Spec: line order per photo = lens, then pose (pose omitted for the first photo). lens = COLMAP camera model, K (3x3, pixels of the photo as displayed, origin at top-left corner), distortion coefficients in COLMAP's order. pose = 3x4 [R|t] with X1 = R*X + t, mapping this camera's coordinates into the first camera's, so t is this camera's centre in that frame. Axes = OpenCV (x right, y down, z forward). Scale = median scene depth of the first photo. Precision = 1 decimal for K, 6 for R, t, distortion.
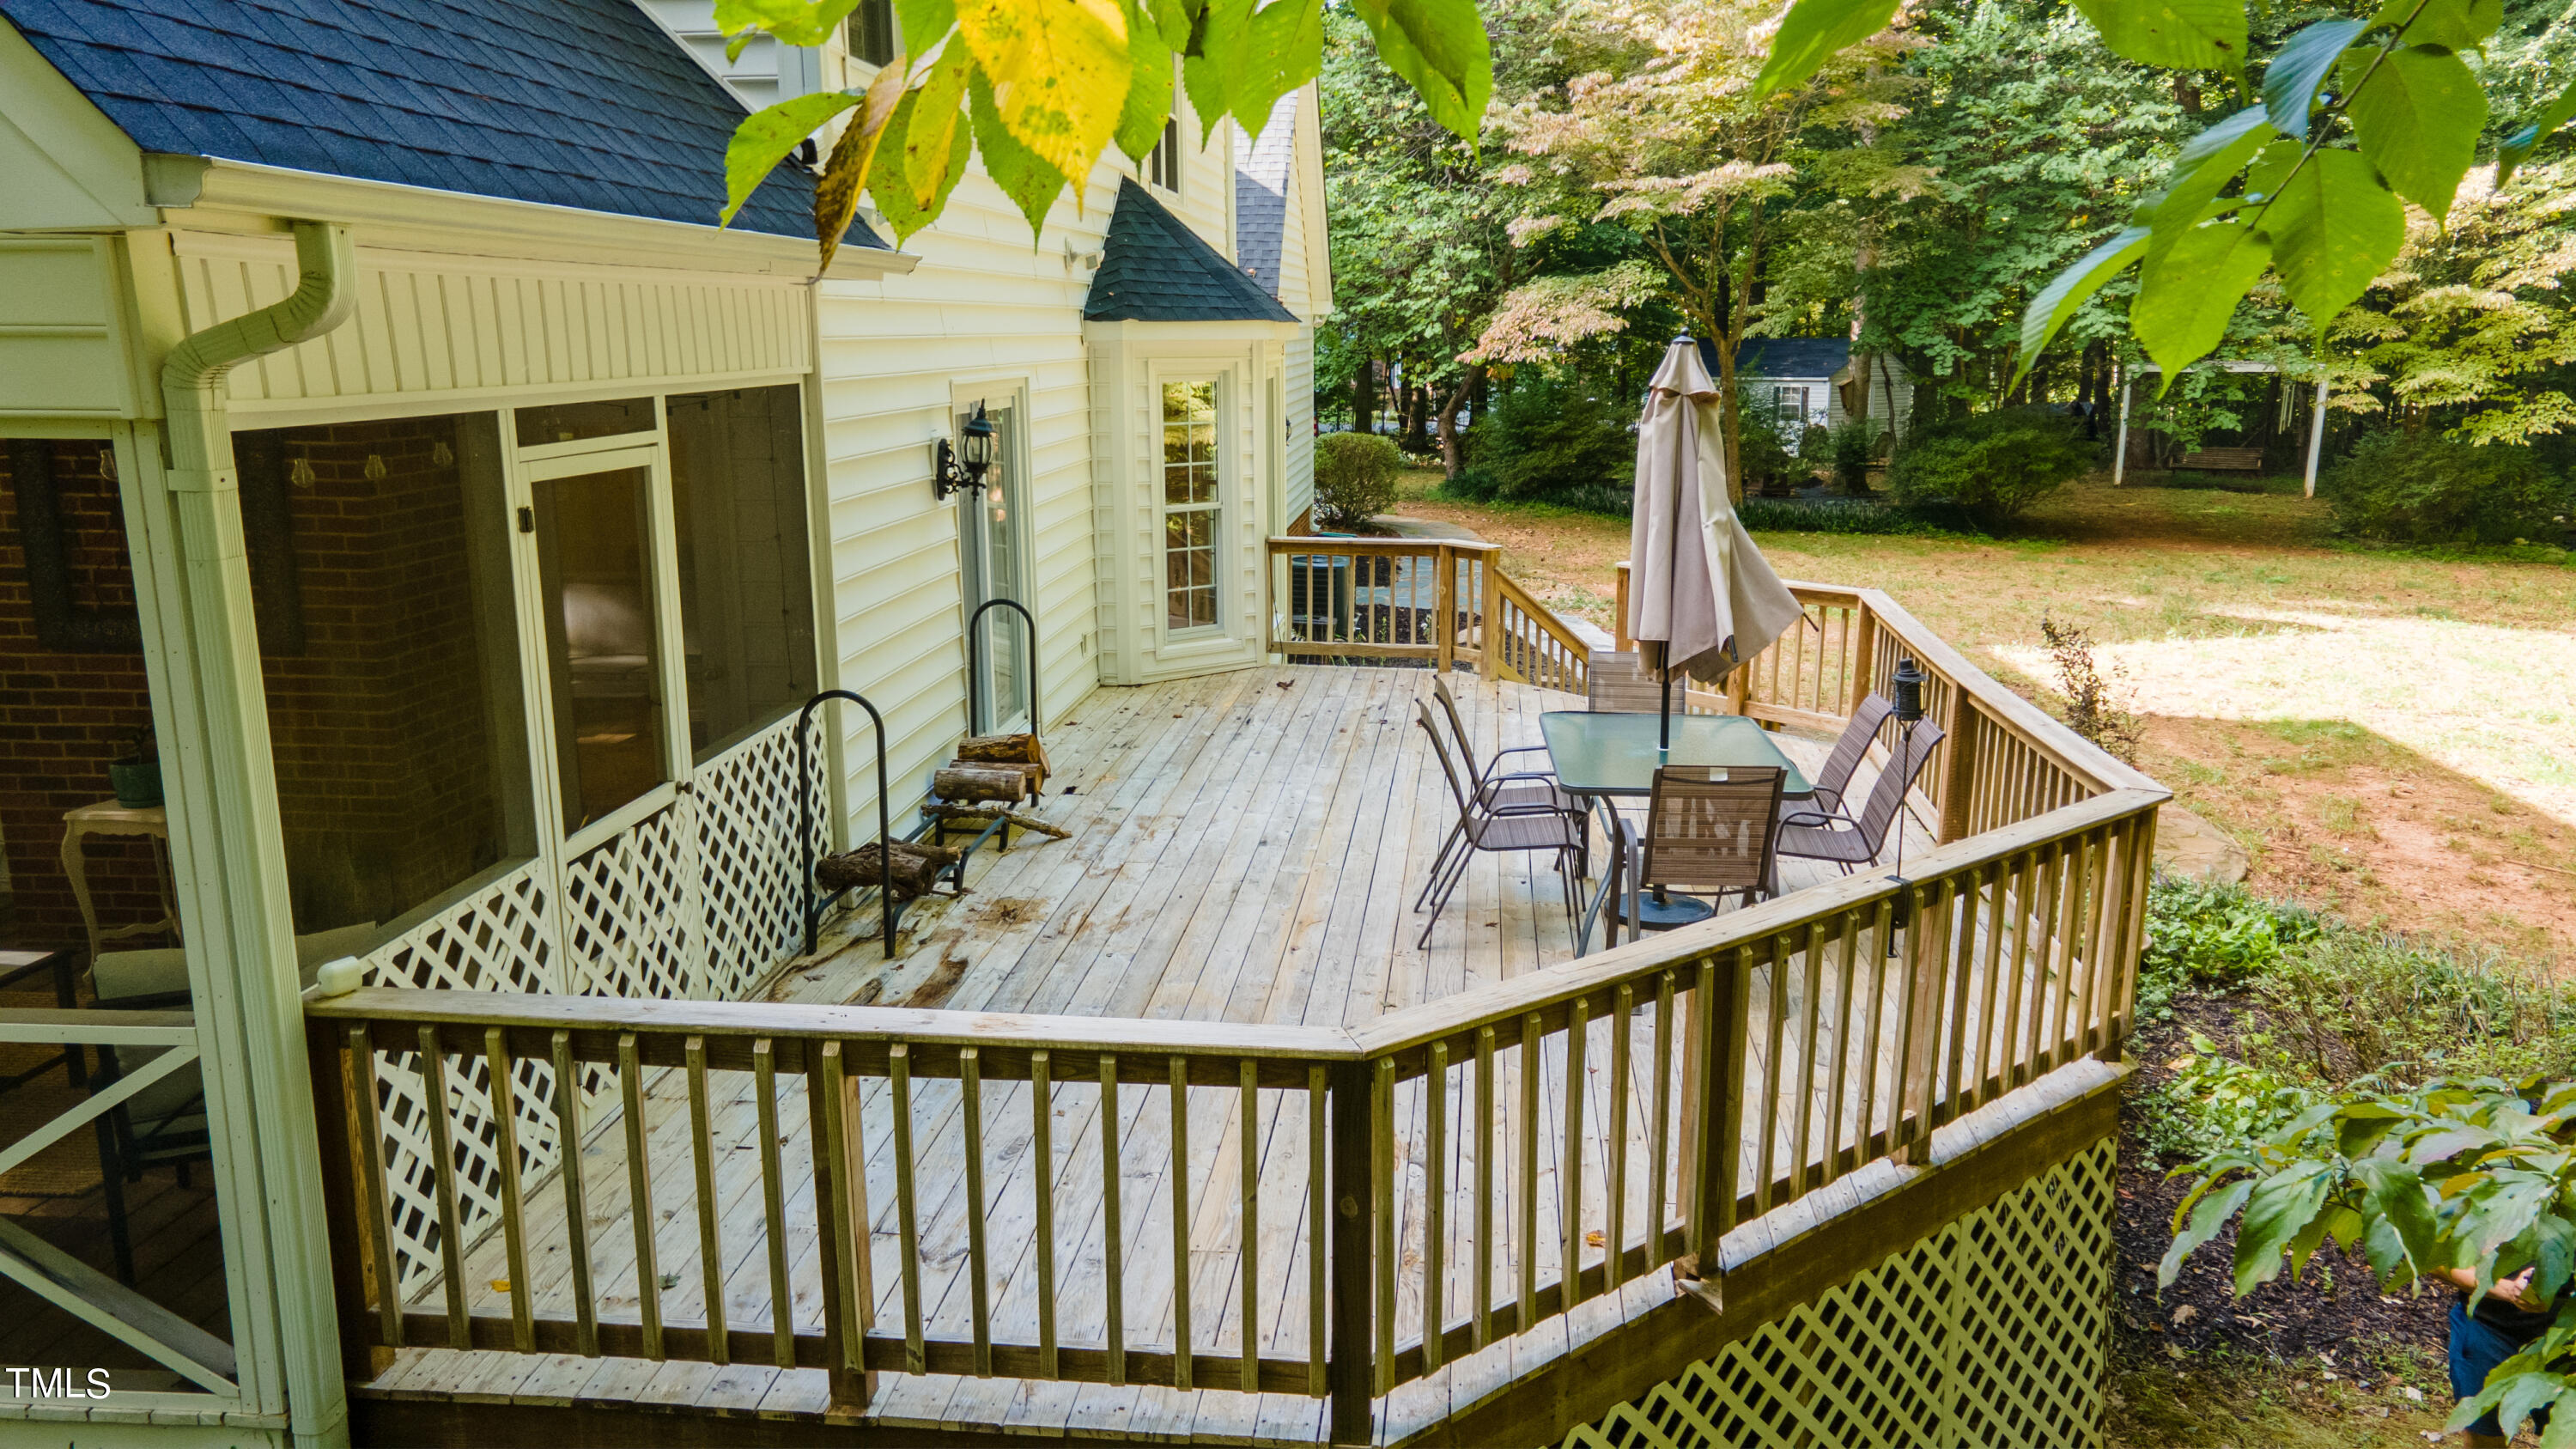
lens RADIAL K [[1877.5, 0, 1284.1], [0, 1877.5, 721.5], [0, 0, 1]] dist [0.028393, 0.032026]
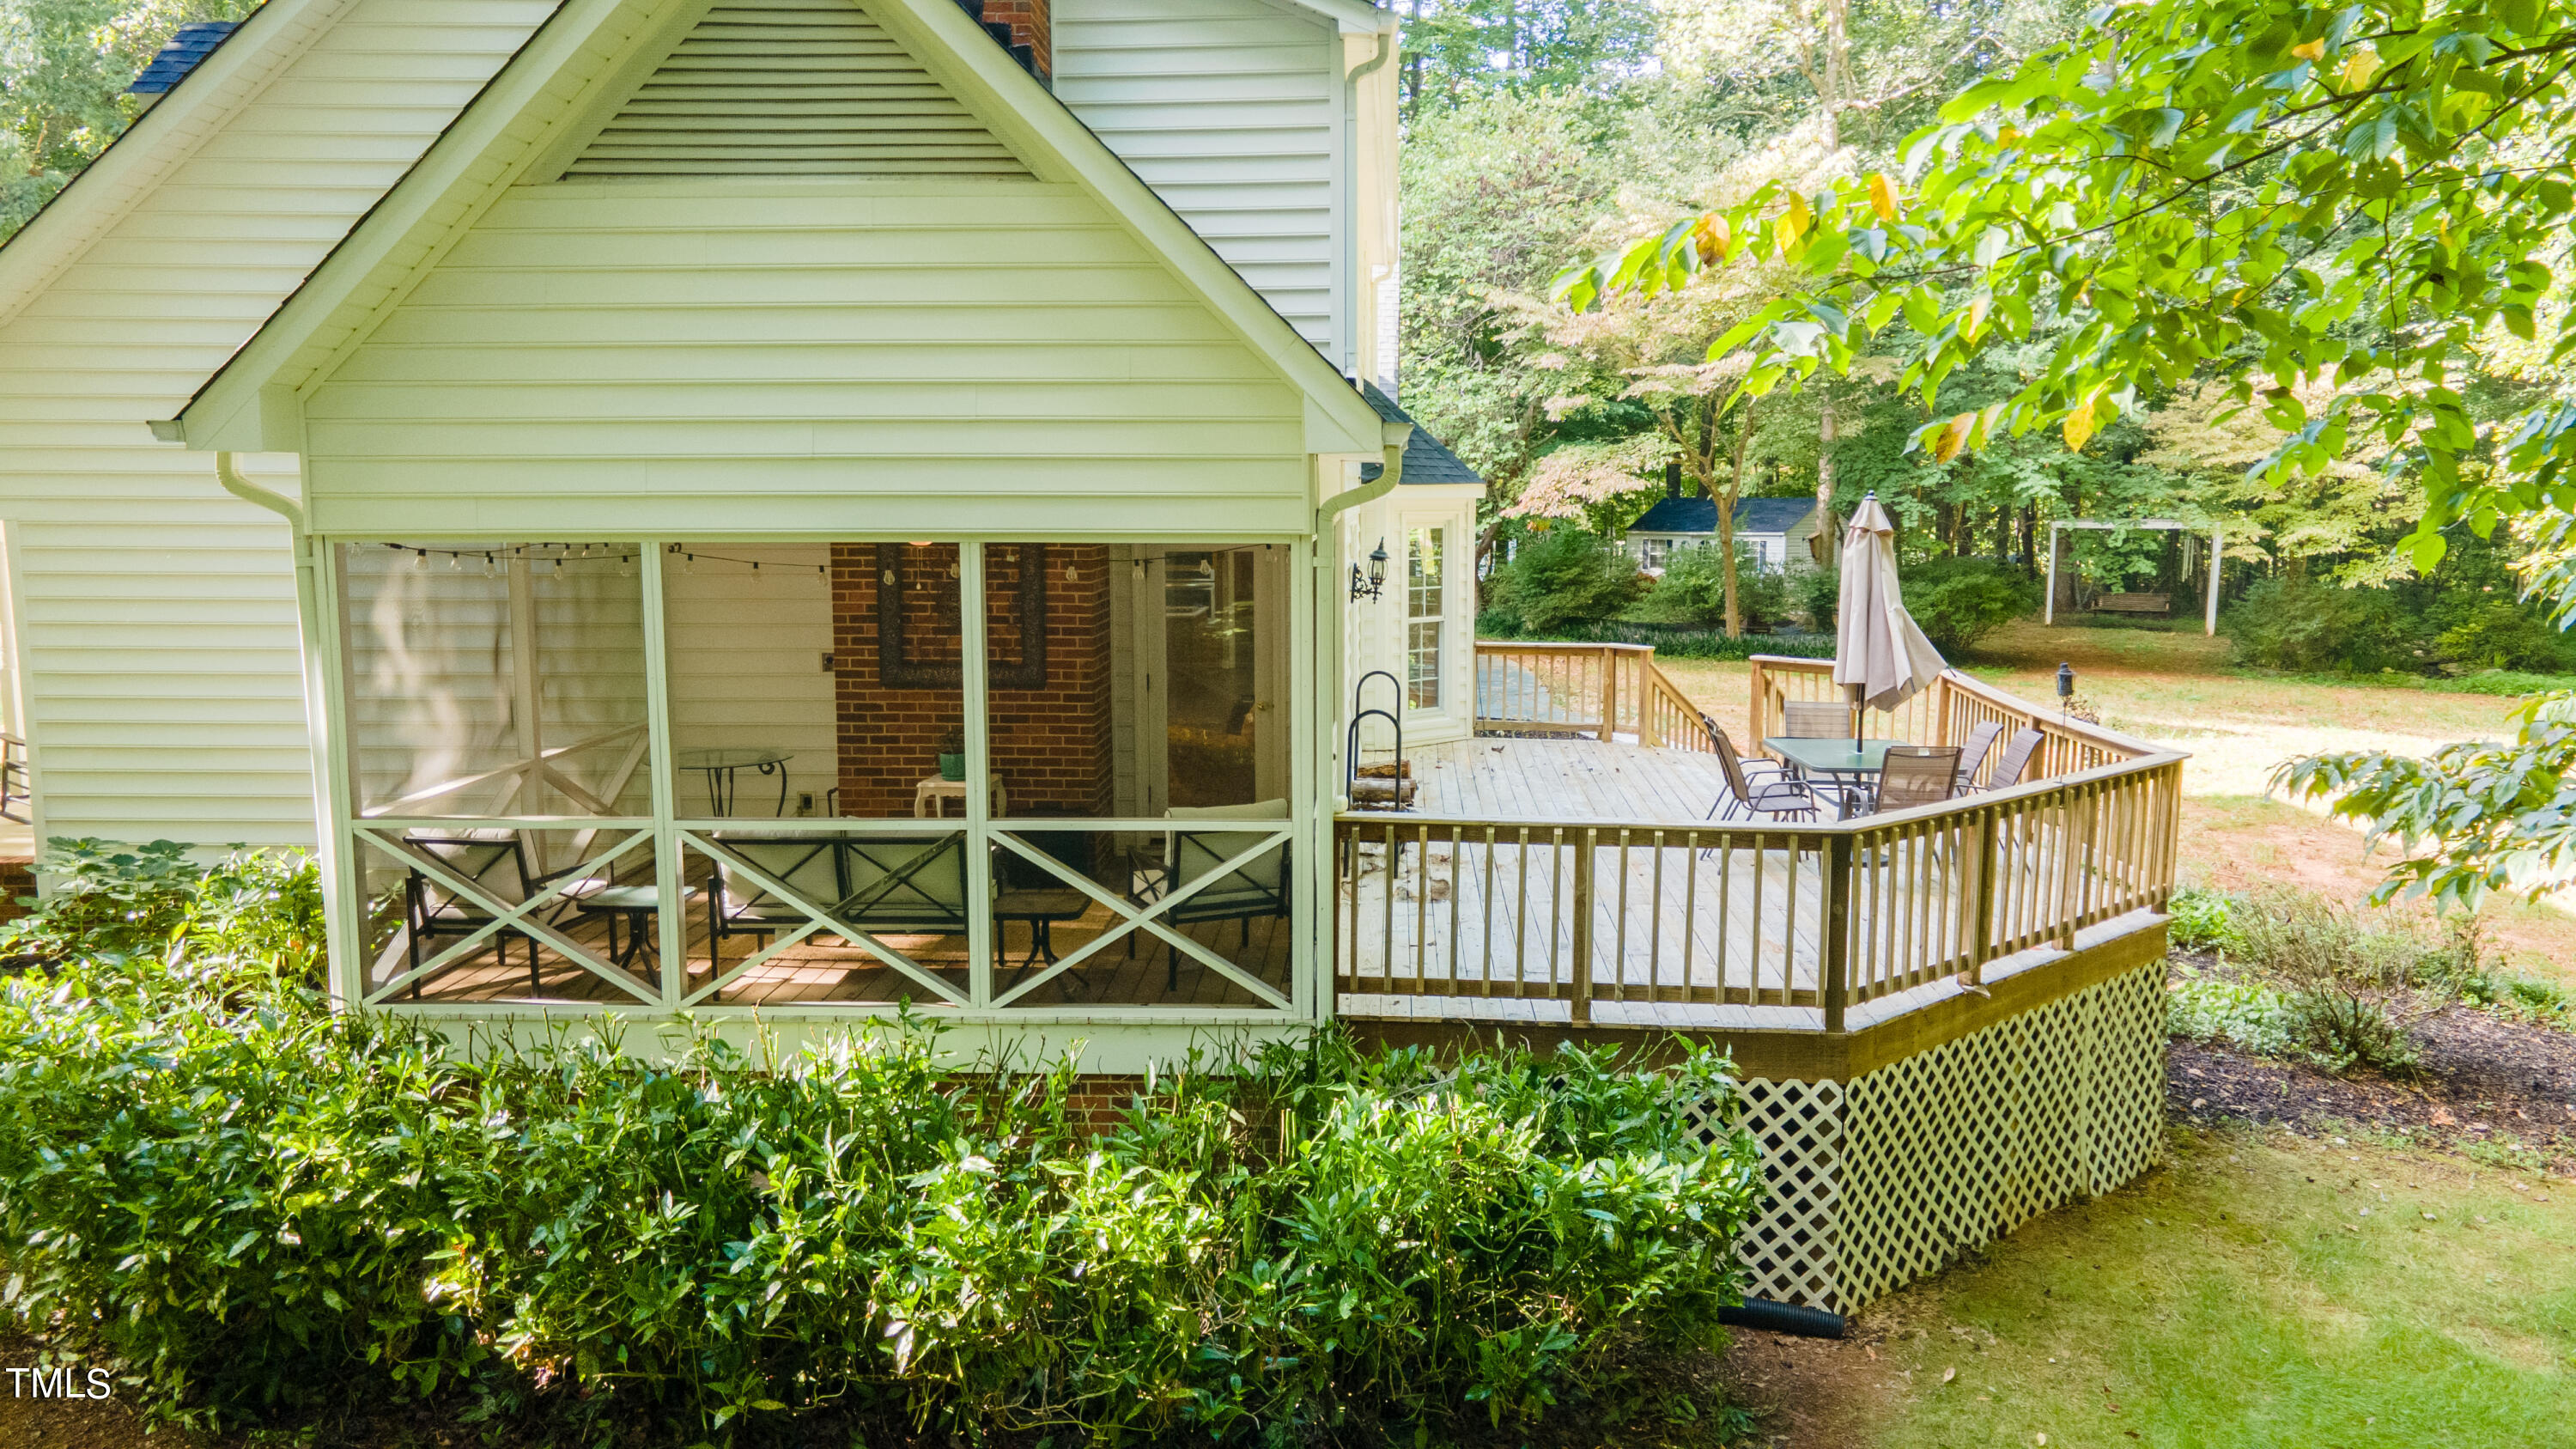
lens RADIAL K [[1877.5, 0, 1291.6], [0, 1877.5, 729.0], [0, 0, 1]] dist [0.028393, 0.032026]
pose [[0.998840, -0.003736, 0.048002, -0.098799], [0.007461, 0.996952, -0.077666, 0.032094], [-0.047566, 0.077934, 0.995823, -0.156037]]
